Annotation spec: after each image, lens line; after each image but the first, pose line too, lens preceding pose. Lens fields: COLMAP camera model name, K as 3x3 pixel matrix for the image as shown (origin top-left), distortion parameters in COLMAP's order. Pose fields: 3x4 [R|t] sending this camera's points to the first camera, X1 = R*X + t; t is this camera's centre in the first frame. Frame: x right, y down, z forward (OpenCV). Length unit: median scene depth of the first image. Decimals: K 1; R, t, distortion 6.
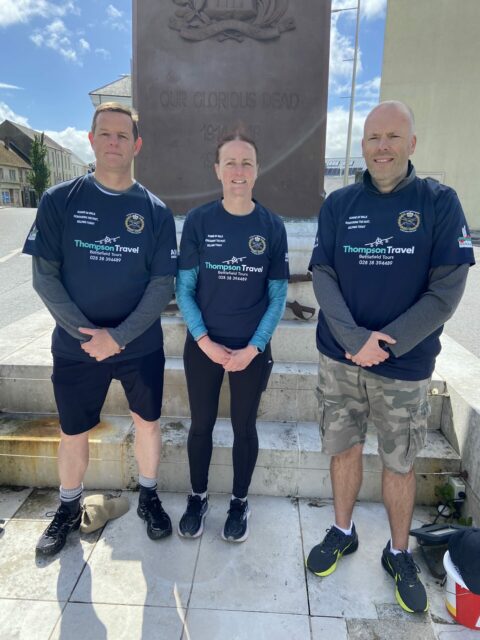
lens RADIAL K [[479.5, 0, 240.0], [0, 479.5, 320.0], [0, 0, 1]] dist [0.120602, -0.138373]
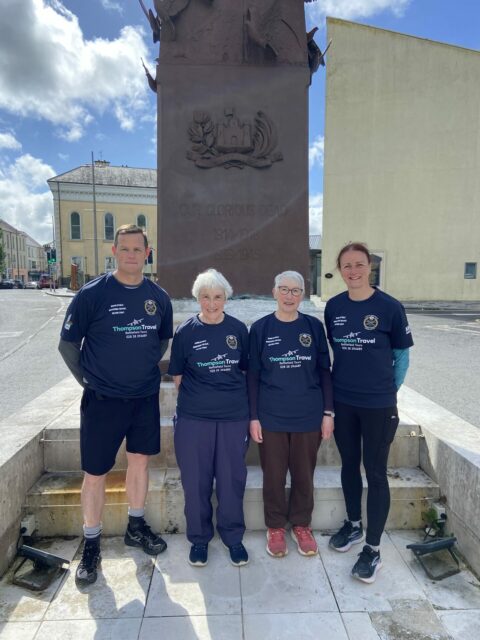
lens RADIAL K [[479.5, 0, 240.0], [0, 479.5, 320.0], [0, 0, 1]] dist [0.120602, -0.138373]
pose [[0.995524, -0.026782, 0.090635, -0.147325], [0.040294, 0.987758, -0.150702, 0.030899], [-0.085489, 0.153680, 0.984416, -0.235619]]
